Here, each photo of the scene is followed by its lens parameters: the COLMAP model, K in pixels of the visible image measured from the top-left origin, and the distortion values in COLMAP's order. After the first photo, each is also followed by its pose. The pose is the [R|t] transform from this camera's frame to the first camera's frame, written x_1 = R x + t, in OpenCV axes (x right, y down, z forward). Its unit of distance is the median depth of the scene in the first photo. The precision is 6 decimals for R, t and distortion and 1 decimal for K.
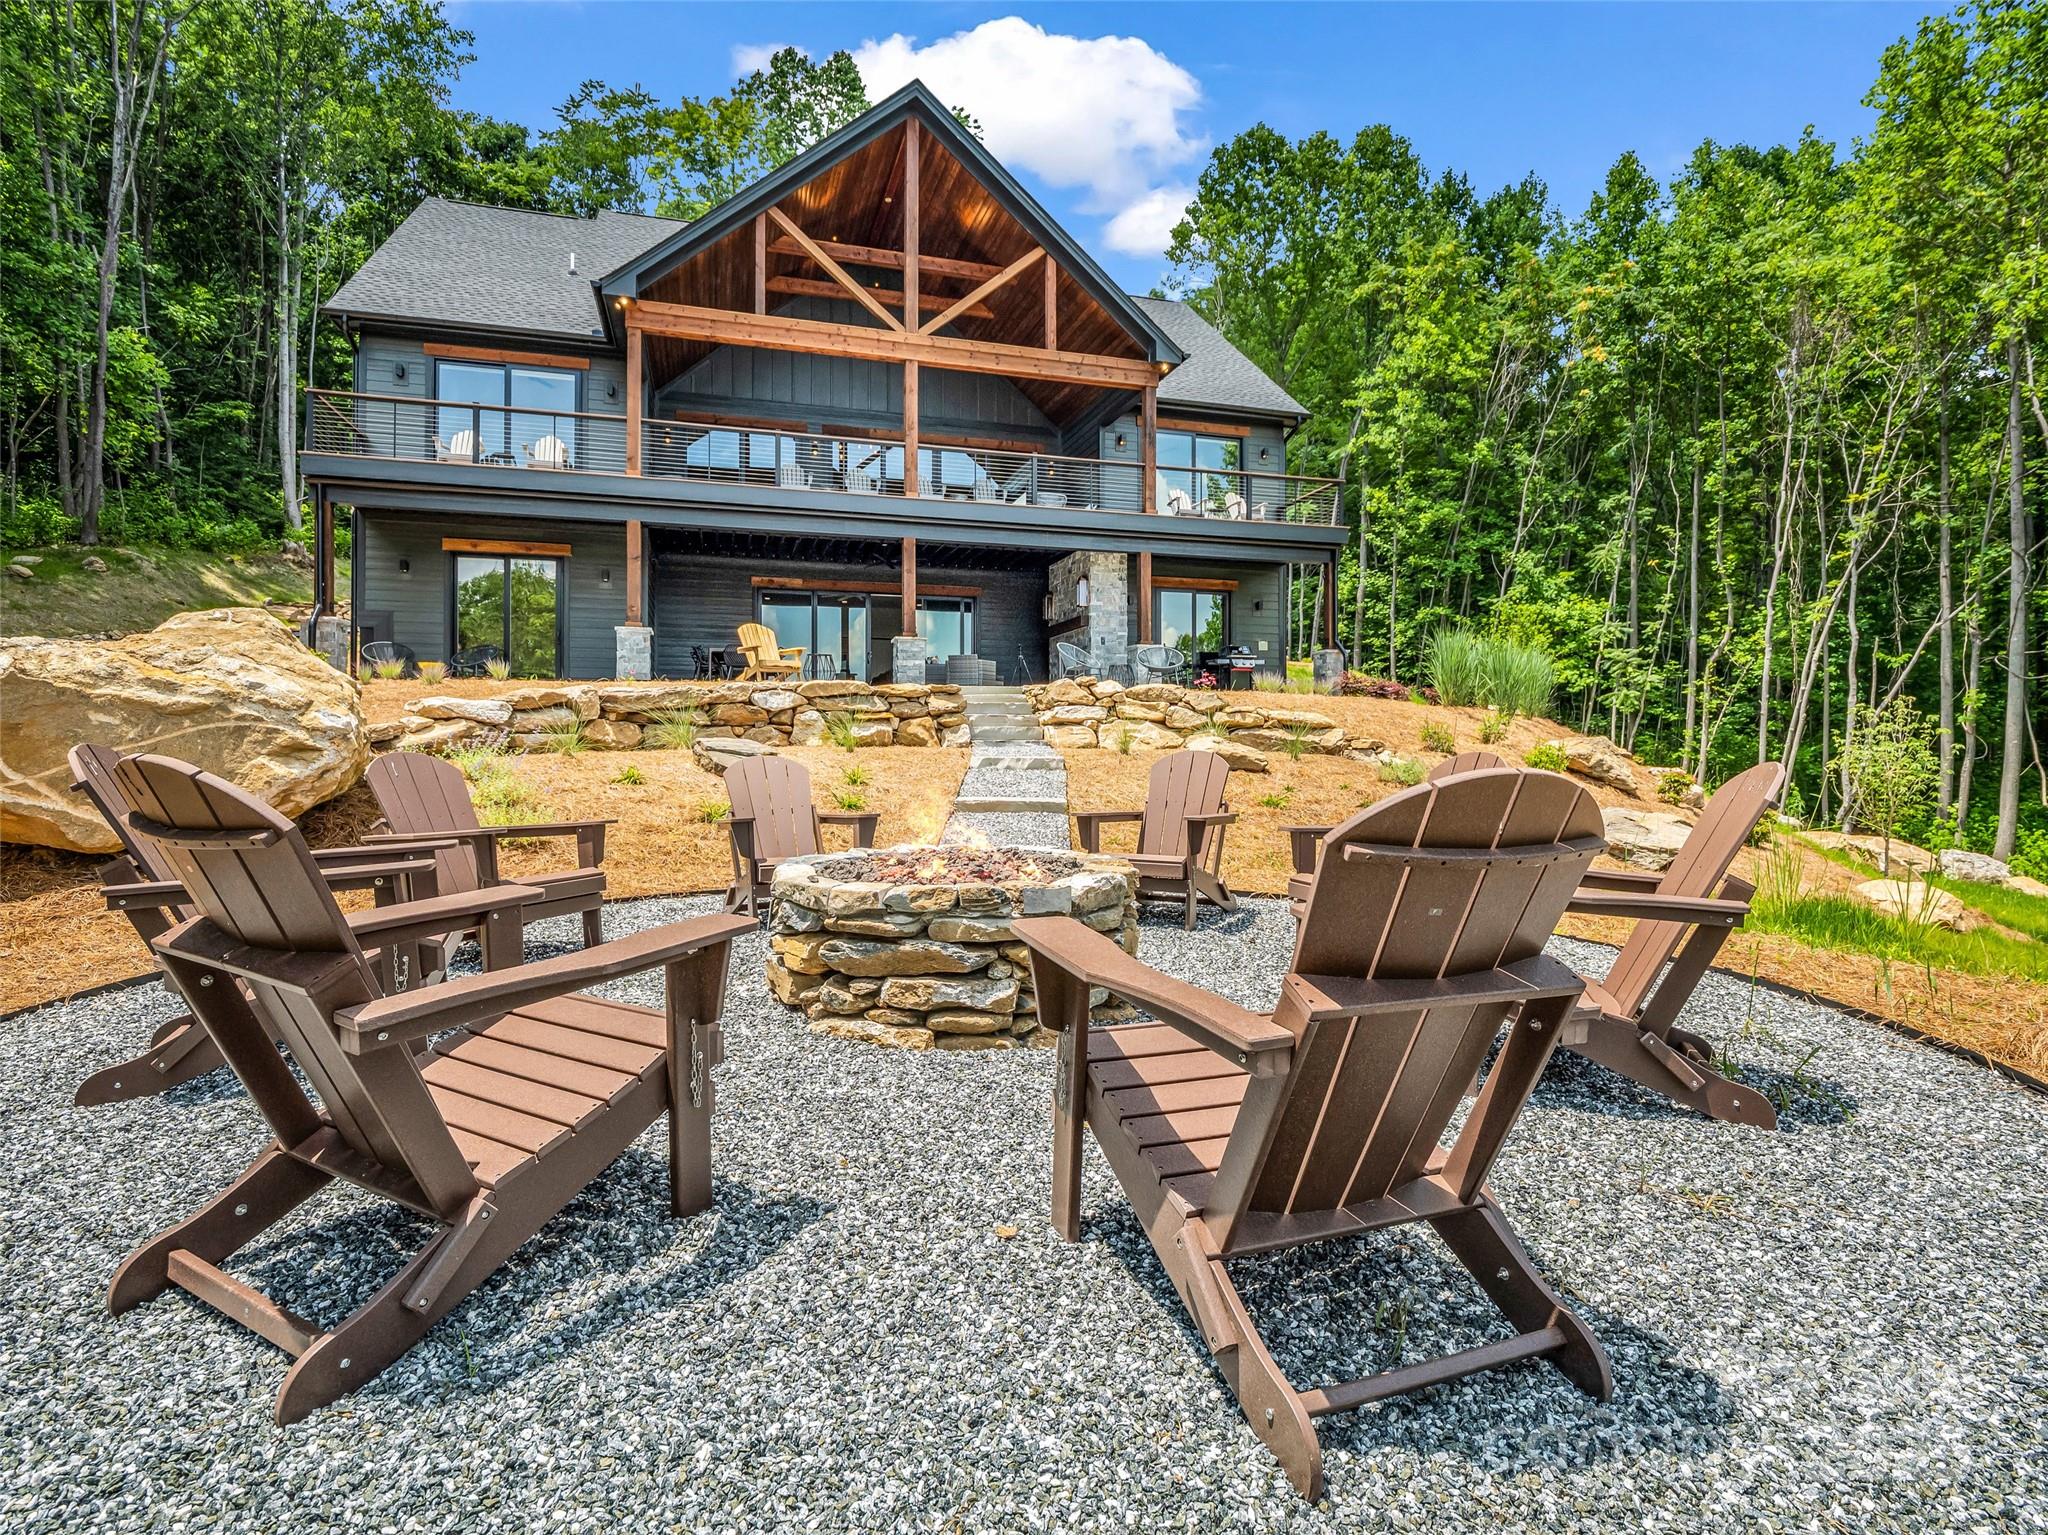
lens RADIAL K [[1011.9, 0, 1014.7], [0, 1011.9, 758.2], [0, 0, 1]] dist [-0.001996, -0.009409]
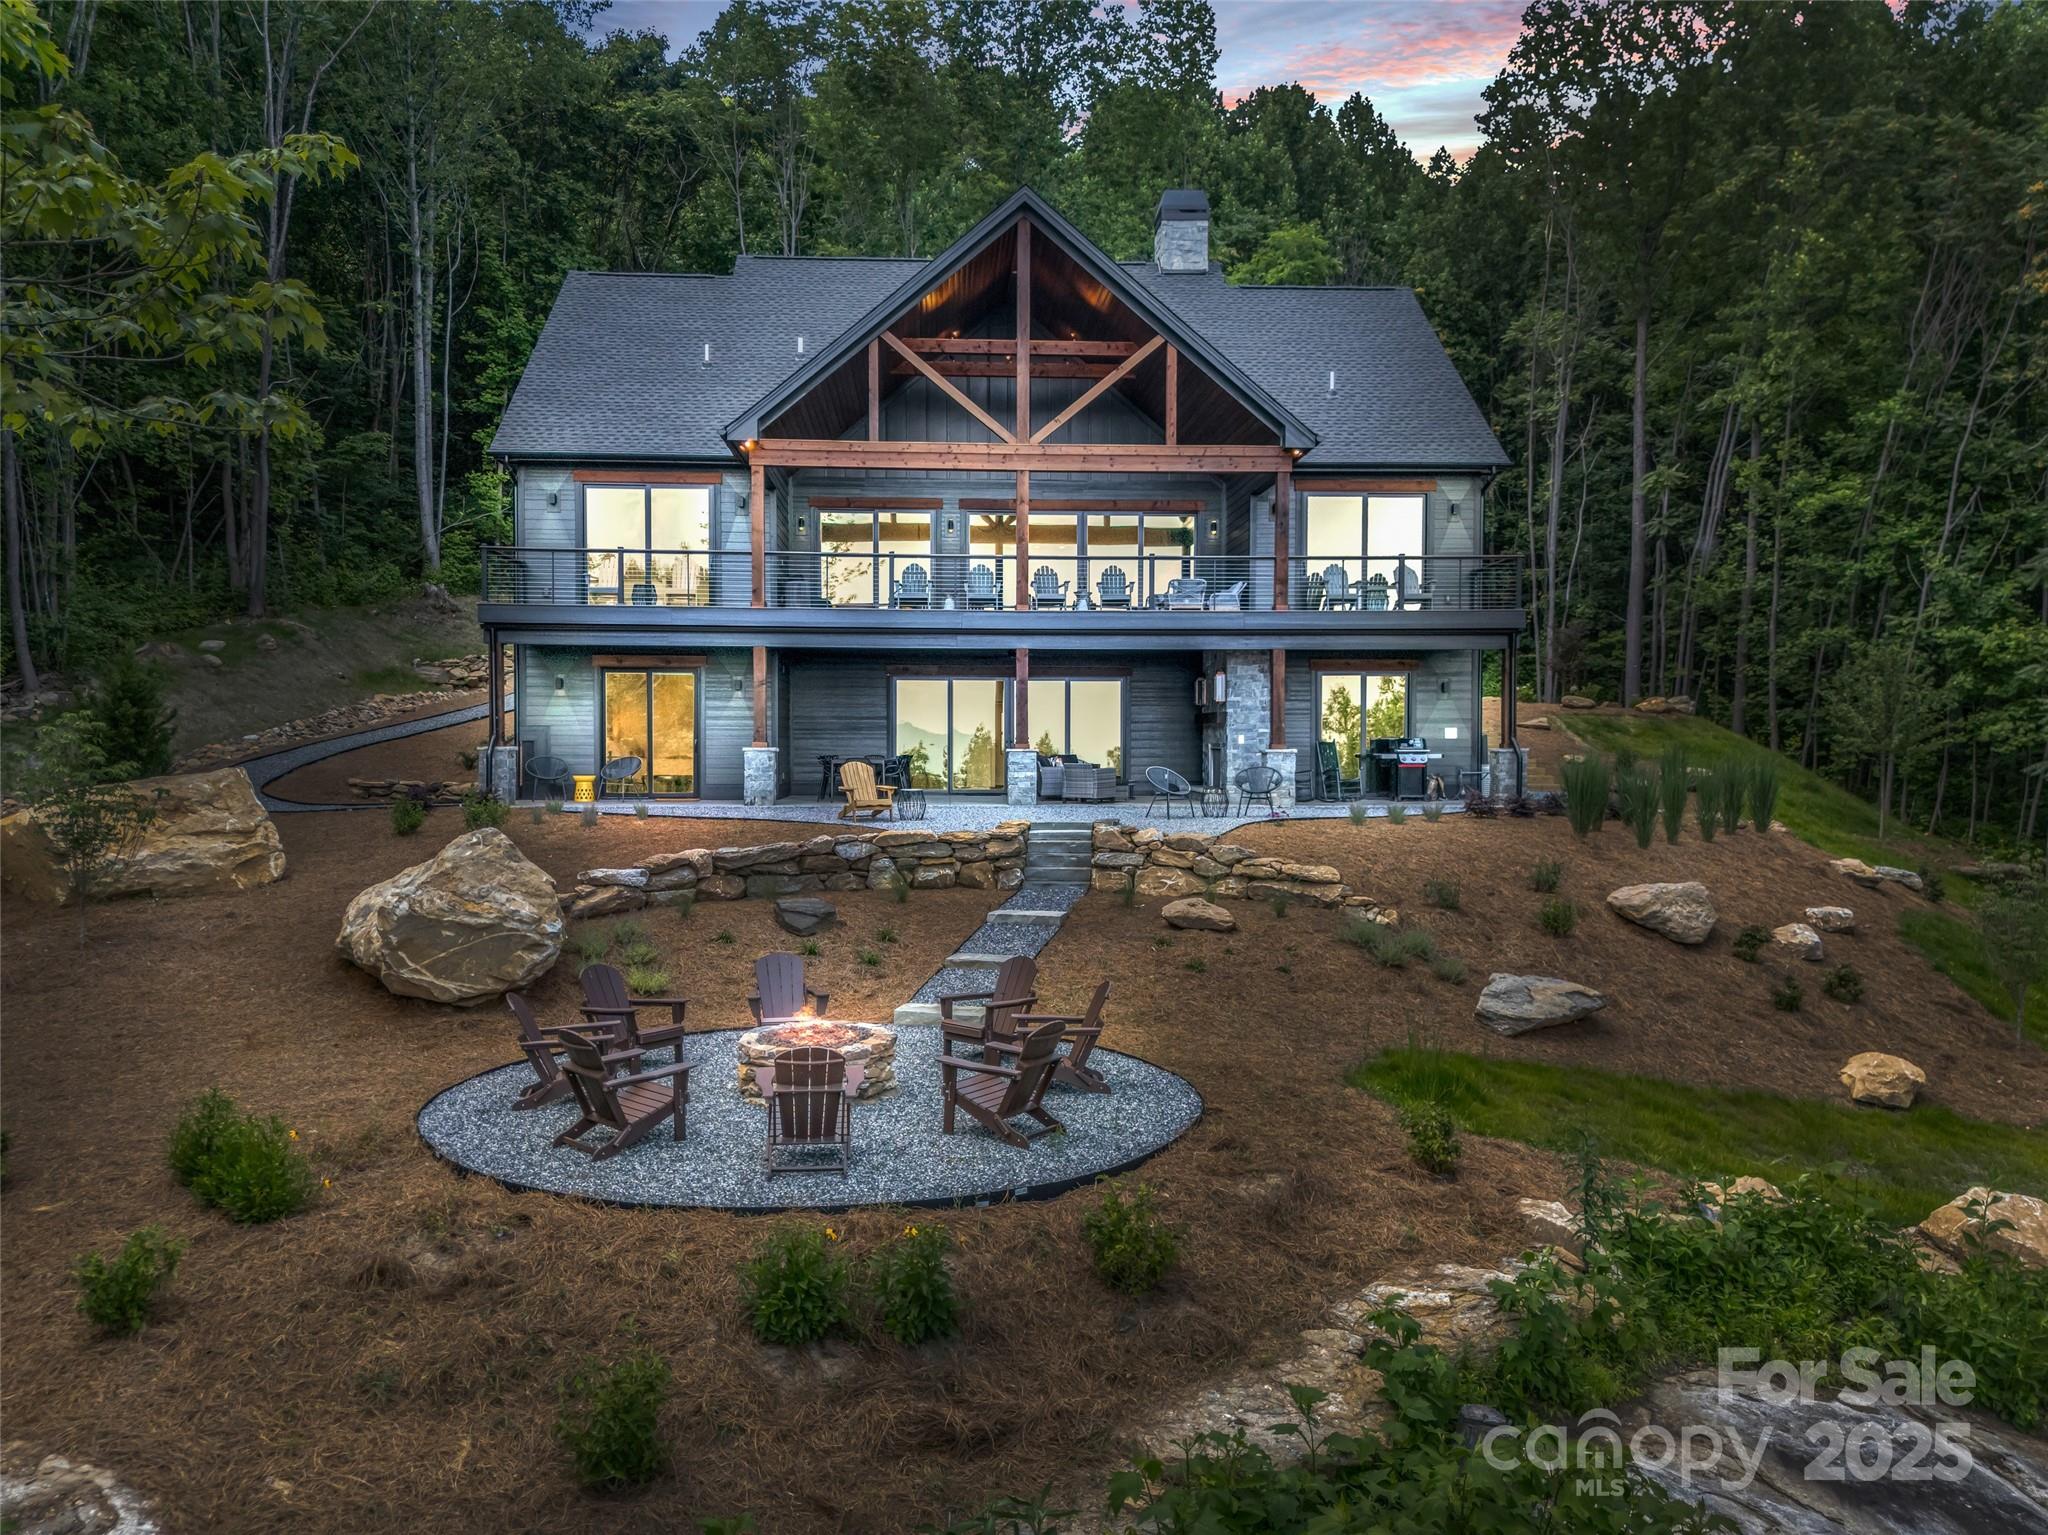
lens RADIAL K [[1550.3, 0, 1006.7], [0, 1550.3, 777.7], [0, 0, 1]] dist [0.058894, -0.006196]
pose [[0.970397, 0.005336, -0.241458, 0.251982], [-0.002665, 0.999932, 0.011390, -0.109187], [0.241502, -0.010409, 0.970344, -0.483906]]
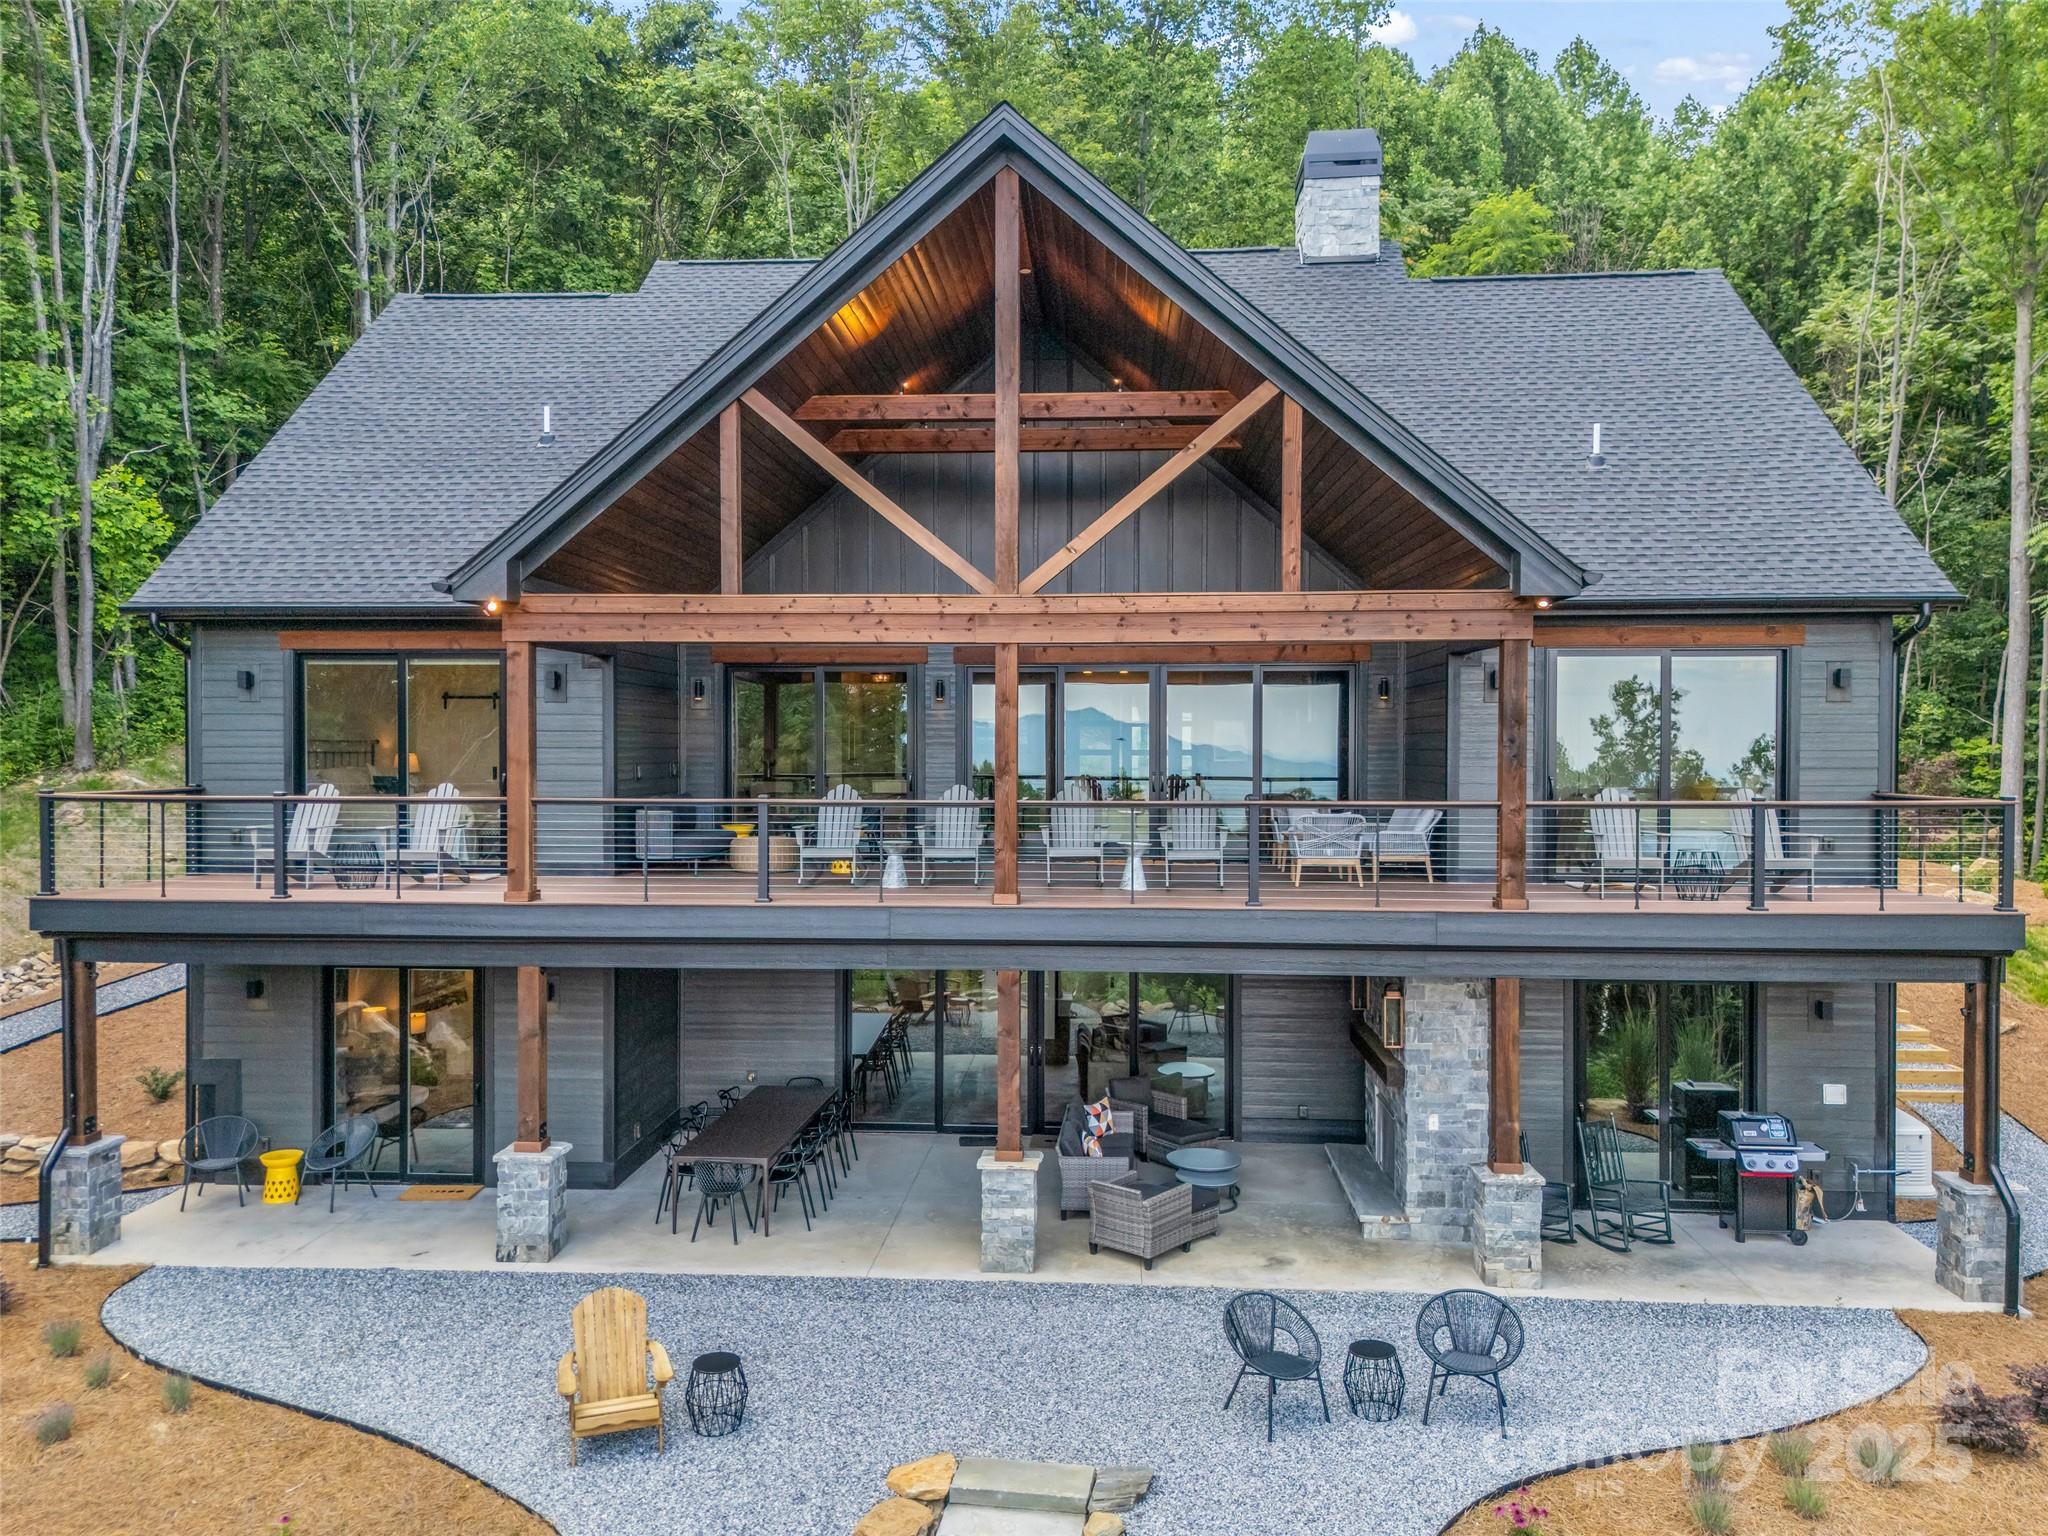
lens RADIAL K [[1530.5, 0, 1020.1], [0, 1530.5, 767.3], [0, 0, 1]] dist [0.063380, -0.052388]
pose [[0.936110, 0.004143, -0.351683, 0.184316], [-0.000919, 0.999956, 0.009333, -0.336469], [0.351707, -0.008414, 0.936072, 0.258650]]
